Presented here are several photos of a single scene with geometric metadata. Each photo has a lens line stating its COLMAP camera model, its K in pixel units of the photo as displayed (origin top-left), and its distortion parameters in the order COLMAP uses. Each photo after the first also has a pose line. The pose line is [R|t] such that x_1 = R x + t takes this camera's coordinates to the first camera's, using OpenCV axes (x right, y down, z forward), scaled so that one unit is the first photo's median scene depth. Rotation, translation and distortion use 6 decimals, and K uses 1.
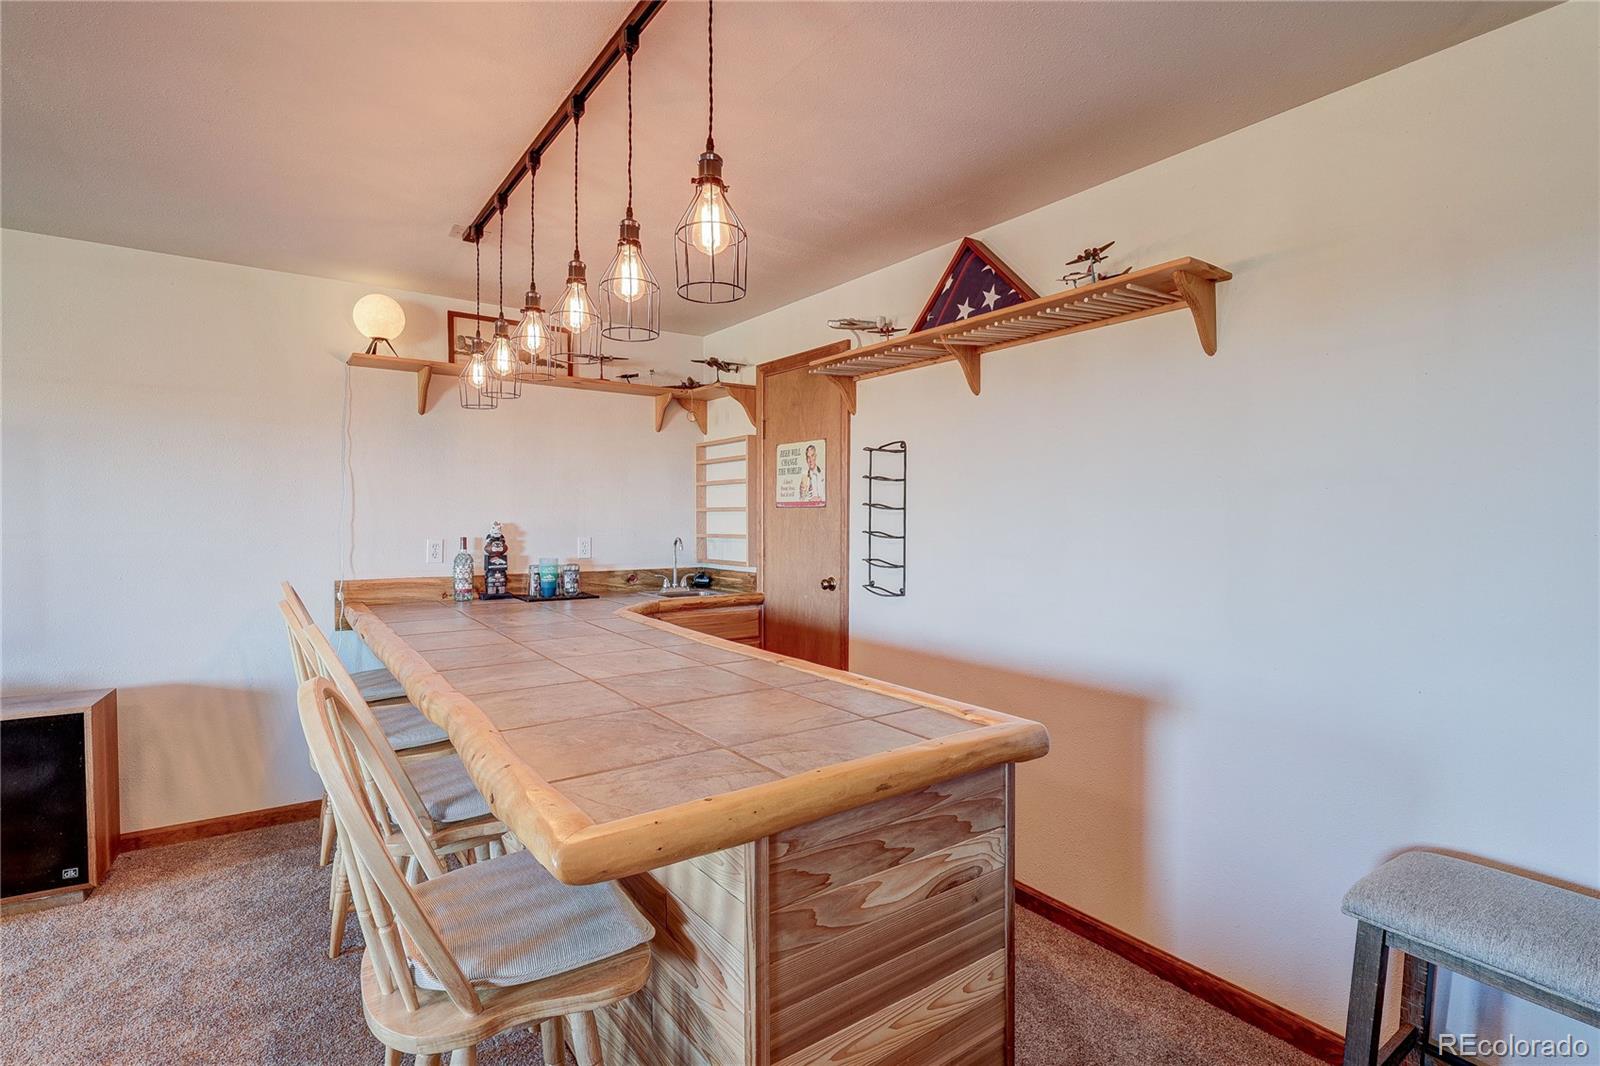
lens RADIAL K [[752.8, 0, 800.0], [0, 752.8, 533.0], [0, 0, 1]] dist [-0.002617, 0.000125]
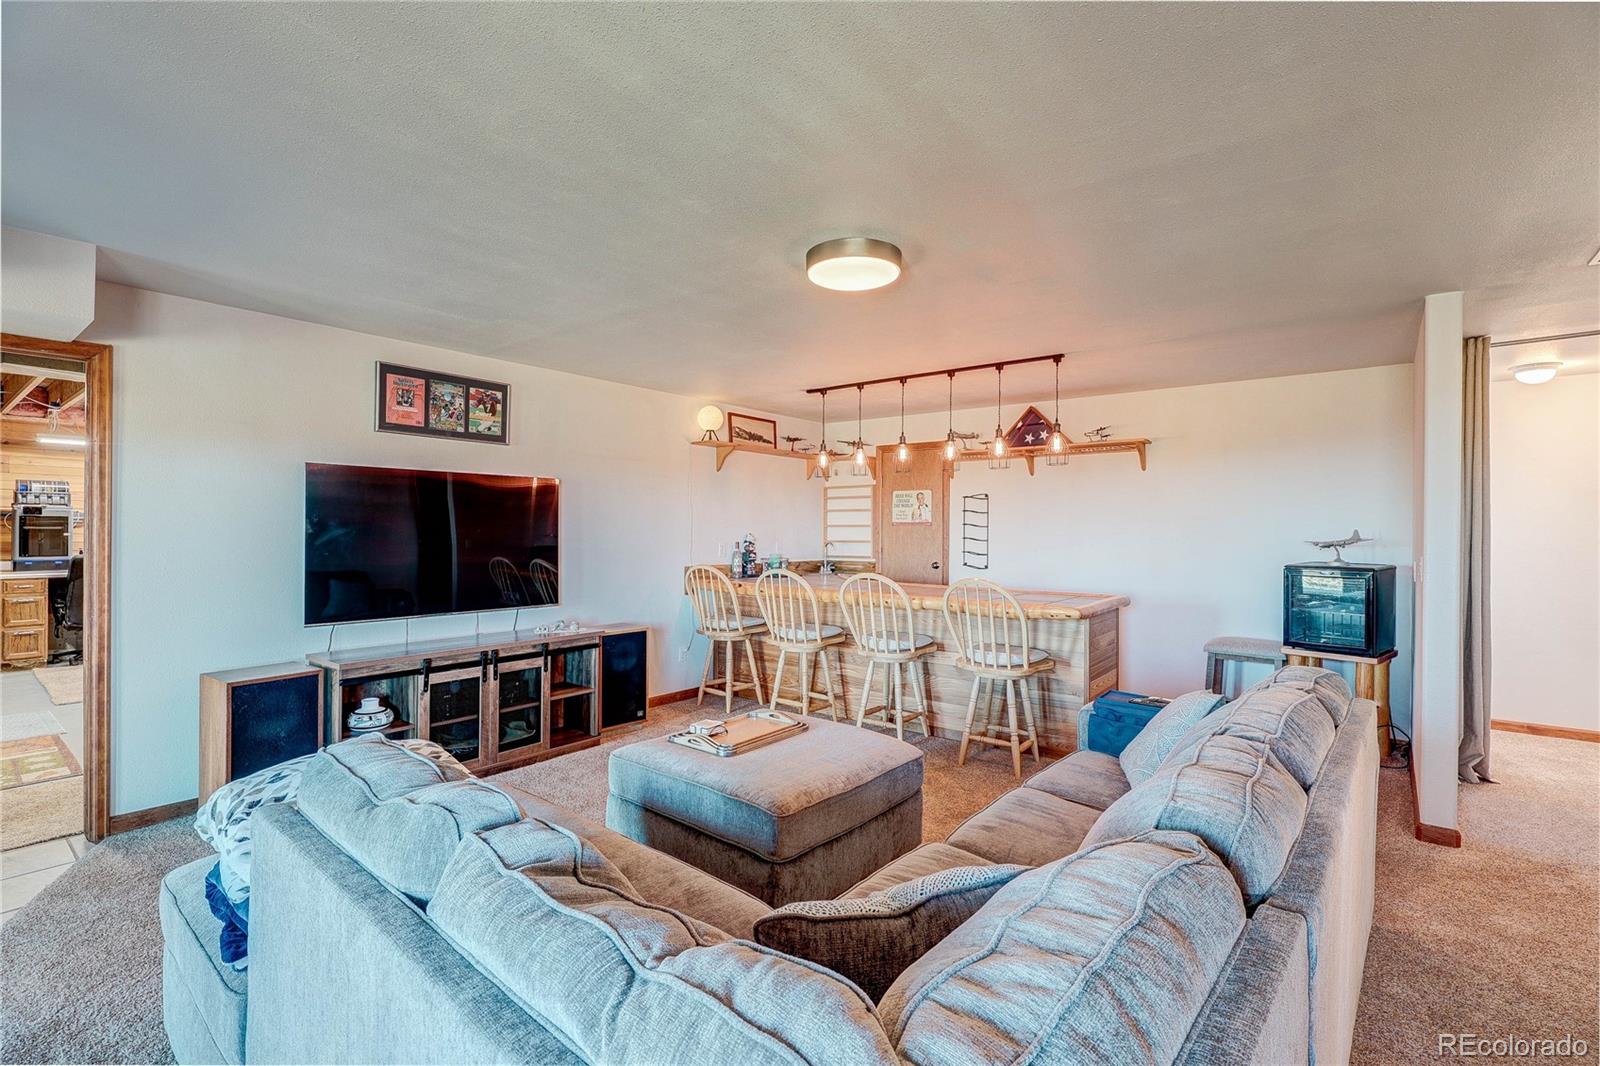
lens RADIAL K [[729.4, 0, 800.0], [0, 729.4, 533.0], [0, 0, 1]] dist [-0.012727, -0.000494]
pose [[0.960638, -0.000908, 0.277802, -0.806062], [0.005932, 0.999834, -0.017244, 0.015256], [-0.277740, 0.018213, 0.960484, -0.686929]]
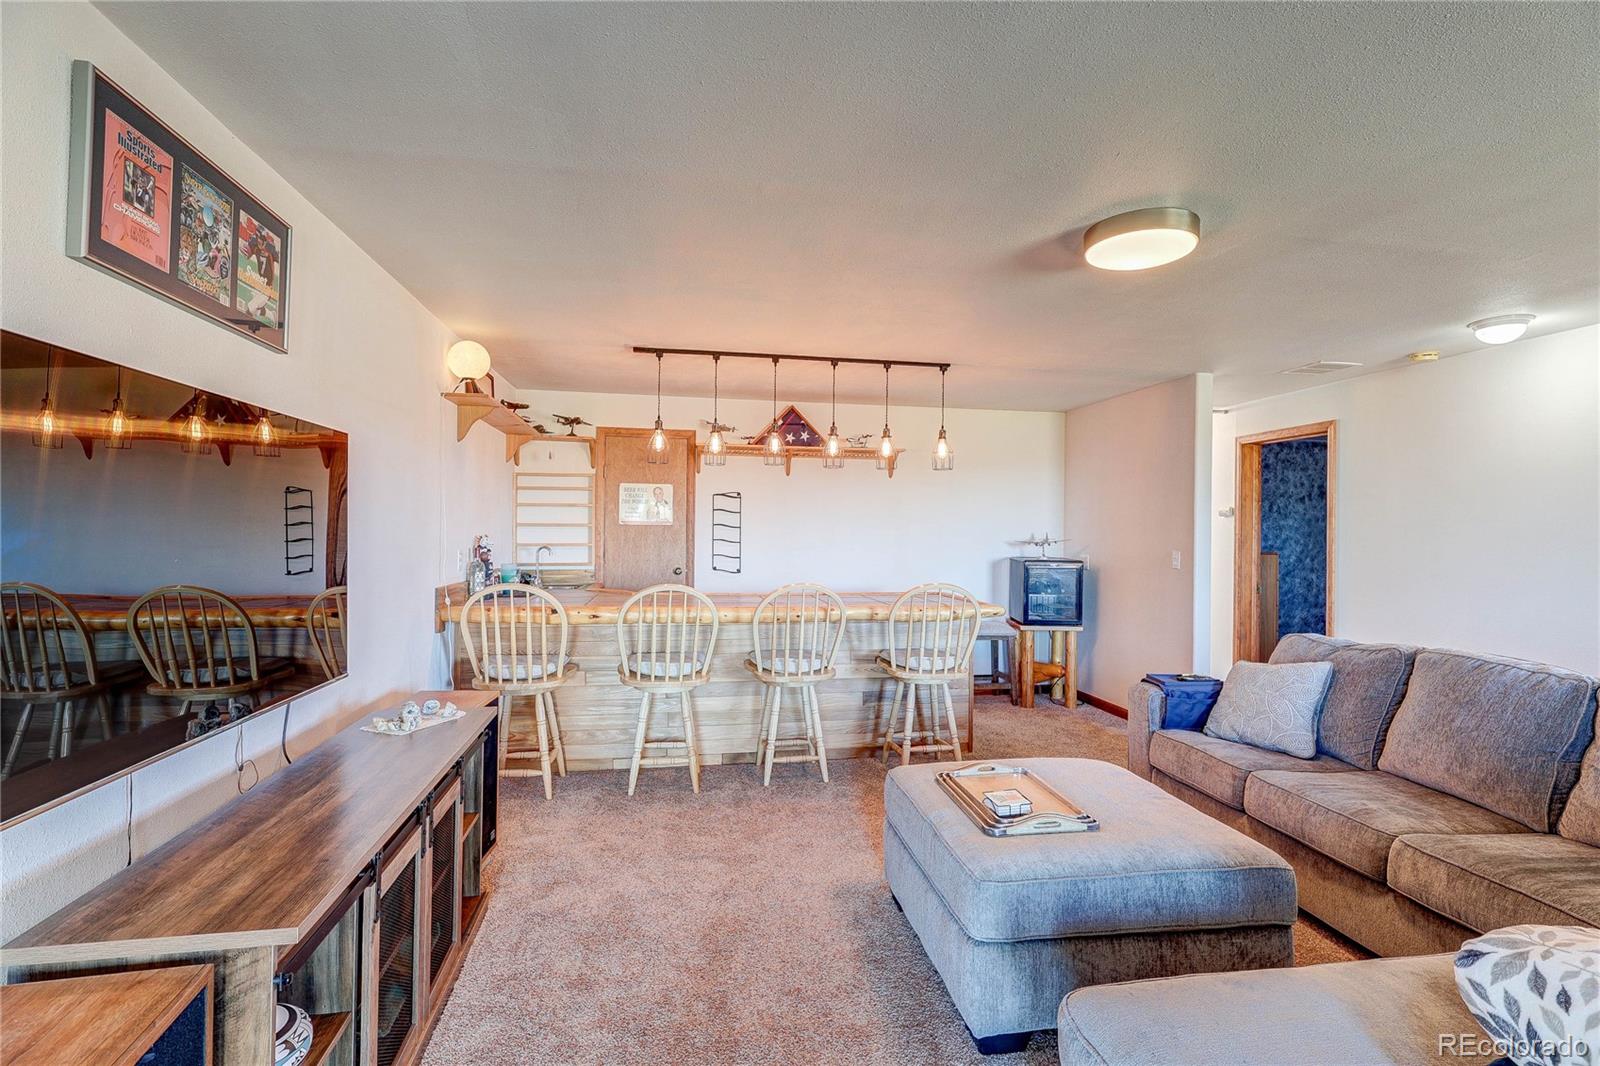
lens RADIAL K [[729.4, 0, 800.0], [0, 729.4, 533.0], [0, 0, 1]] dist [-0.012727, -0.000494]
pose [[0.434013, -0.001790, 0.900905, -1.309412], [0.014408, 0.999884, -0.004955, -0.004923], [-0.900791, 0.015131, 0.433988, 0.043084]]
